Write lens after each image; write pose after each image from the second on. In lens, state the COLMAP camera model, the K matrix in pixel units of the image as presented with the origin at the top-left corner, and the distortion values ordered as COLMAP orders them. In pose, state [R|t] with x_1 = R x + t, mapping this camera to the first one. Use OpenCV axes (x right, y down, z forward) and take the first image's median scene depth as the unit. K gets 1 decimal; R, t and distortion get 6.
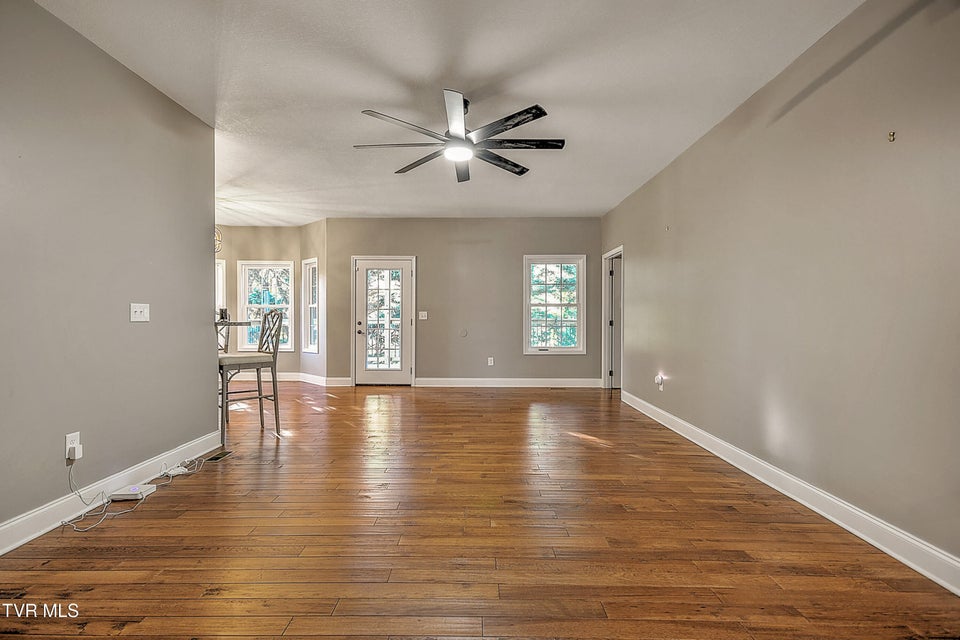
lens RADIAL K [[457.0, 0, 475.9], [0, 457.0, 316.1], [0, 0, 1]] dist [0.026022, 0.000308]
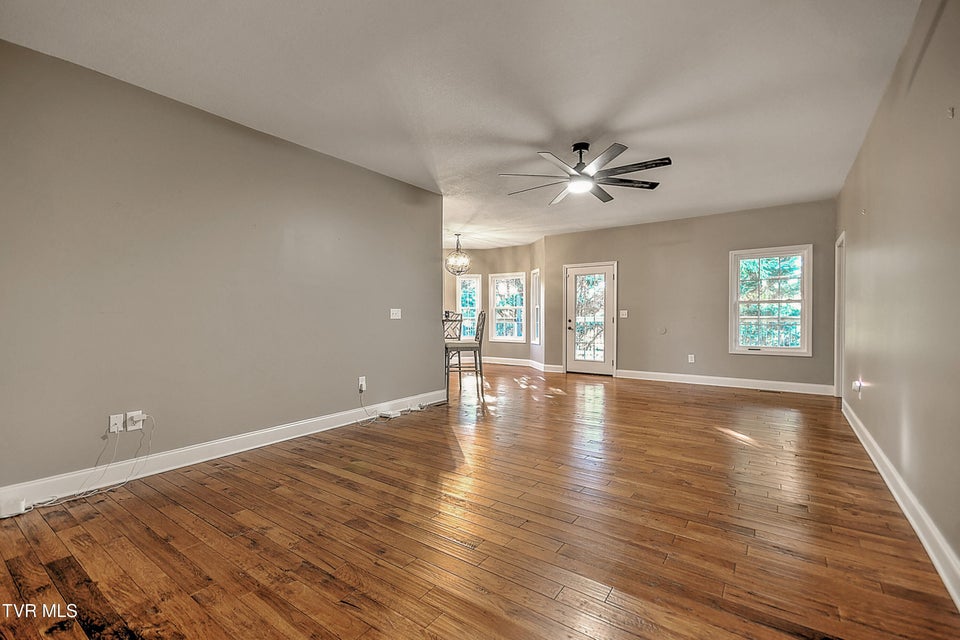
lens RADIAL K [[426.3, 0, 472.2], [0, 426.3, 316.4], [0, 0, 1]] dist [0.030751, -0.012719]
pose [[0.815679, -0.003248, -0.578495, 0.189689], [0.005815, 0.999980, 0.002585, -0.000500], [0.578475, -0.005473, 0.815682, -0.063745]]
